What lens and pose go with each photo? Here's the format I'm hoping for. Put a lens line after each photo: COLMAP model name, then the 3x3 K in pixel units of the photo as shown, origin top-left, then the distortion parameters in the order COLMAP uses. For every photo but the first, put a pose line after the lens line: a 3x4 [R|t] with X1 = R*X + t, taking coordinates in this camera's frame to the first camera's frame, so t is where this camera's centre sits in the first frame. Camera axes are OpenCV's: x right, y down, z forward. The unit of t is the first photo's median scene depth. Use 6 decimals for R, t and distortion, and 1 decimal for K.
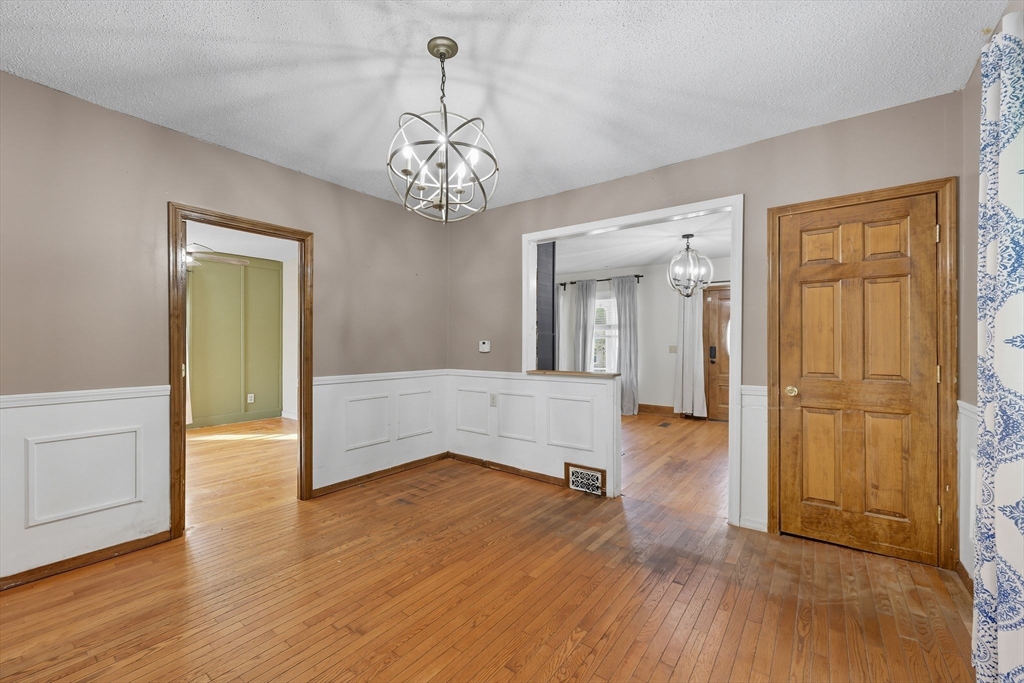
lens RADIAL K [[414.7, 0, 512.0], [0, 414.7, 344.2], [0, 0, 1]] dist [0.000748, -0.000660]
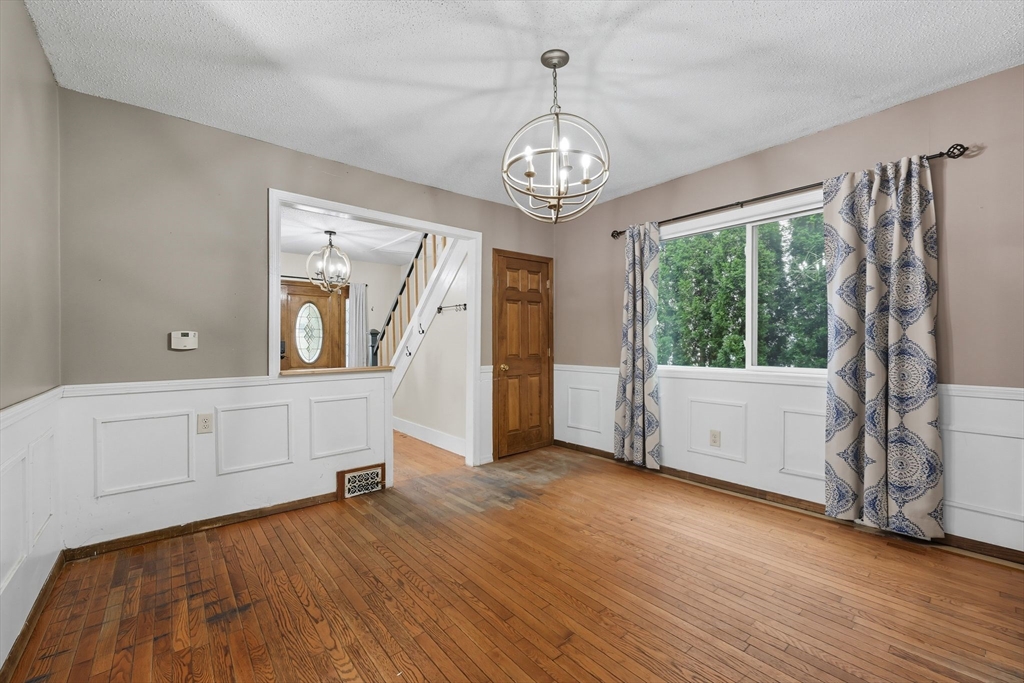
lens RADIAL K [[414.7, 0, 515.7], [0, 414.7, 343.3], [0, 0, 1]] dist [0.000748, -0.000660]
pose [[0.221904, -0.005939, 0.975050, -0.666169], [0.002112, 0.999982, 0.005610, 0.009920], [-0.975066, 0.000814, 0.221913, 0.459868]]
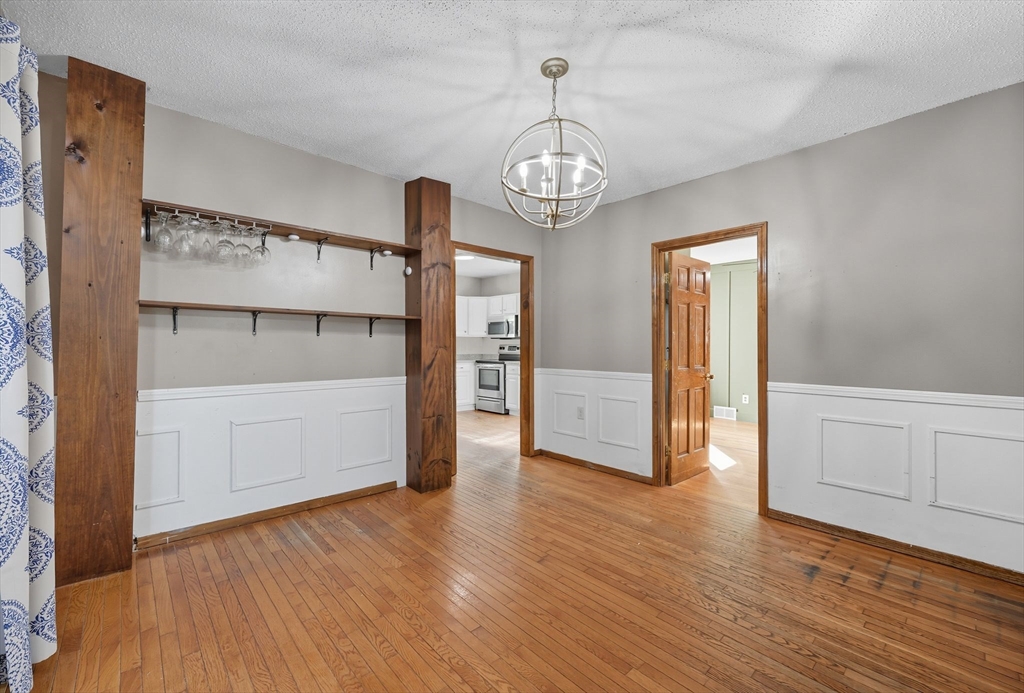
lens RADIAL K [[427.5, 0, 506.5], [0, 427.5, 347.1], [0, 0, 1]] dist [0.005705, -0.000080]
pose [[-0.188667, 0.002253, -0.982039, 0.506268], [-0.006290, 0.999974, 0.003503, 0.003699], [0.982021, 0.006838, -0.188648, 0.583080]]
